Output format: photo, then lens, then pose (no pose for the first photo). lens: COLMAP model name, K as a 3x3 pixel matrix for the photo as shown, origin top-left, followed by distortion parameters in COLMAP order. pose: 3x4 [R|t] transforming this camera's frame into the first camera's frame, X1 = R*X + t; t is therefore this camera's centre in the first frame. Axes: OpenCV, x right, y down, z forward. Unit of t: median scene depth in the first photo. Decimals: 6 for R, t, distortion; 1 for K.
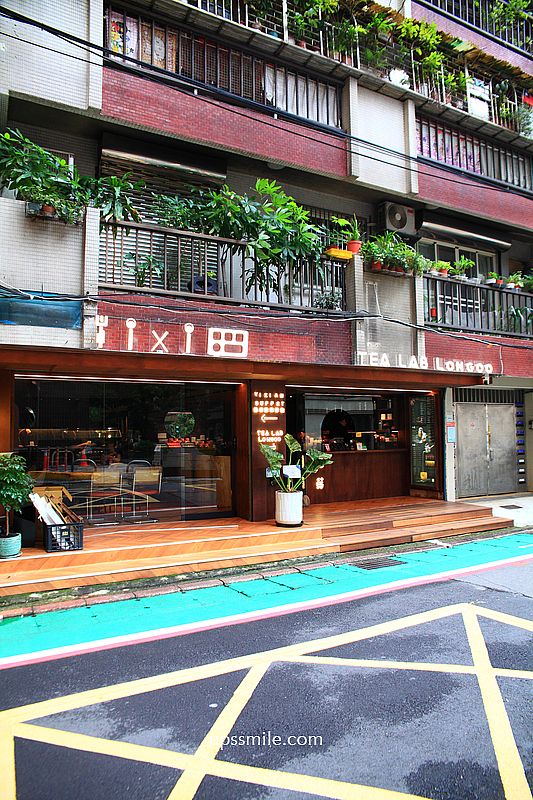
lens RADIAL K [[591.3, 0, 266.5], [0, 591.3, 400.0], [0, 0, 1]] dist [-0.109489, 0.114273]
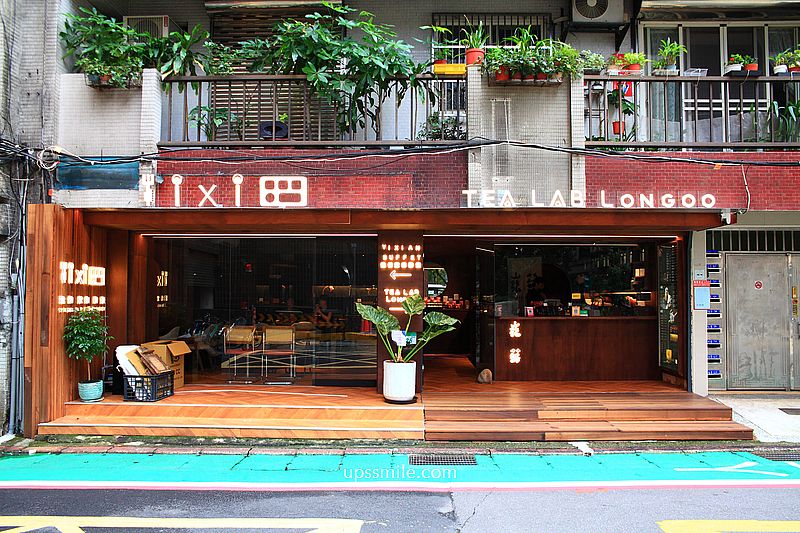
lens RADIAL K [[653.7, 0, 388.8], [0, 653.7, 268.9], [0, 0, 1]] dist [-0.094503, 0.102175]
pose [[0.852153, -0.005106, -0.523268, 0.486453], [0.016655, 0.999710, 0.017369, 0.005867], [0.523027, -0.023516, 0.851991, 0.187764]]
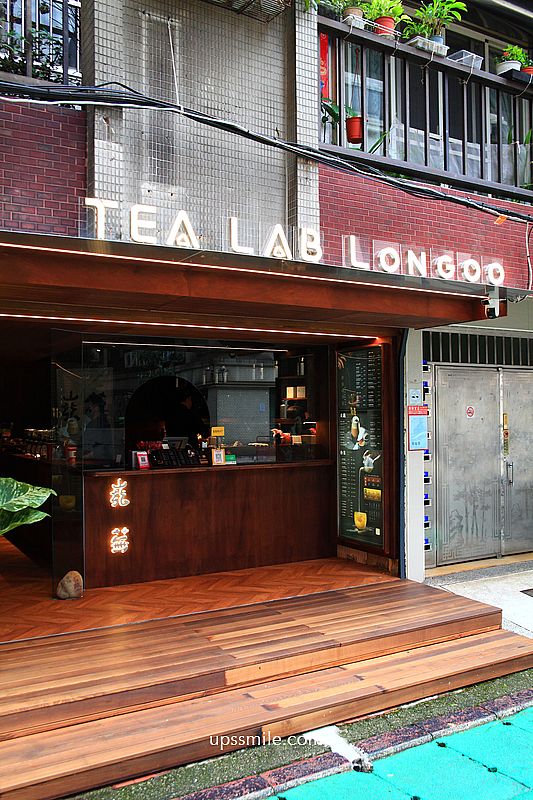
lens RADIAL K [[719.6, 0, 266.5], [0, 719.6, 400.0], [0, 0, 1]] dist [-0.031167, 0.010943]
pose [[0.999948, 0.004825, 0.008991, 0.235167], [-0.005156, 0.999299, 0.037083, 0.016663], [-0.008806, -0.037127, 0.999272, 0.543121]]
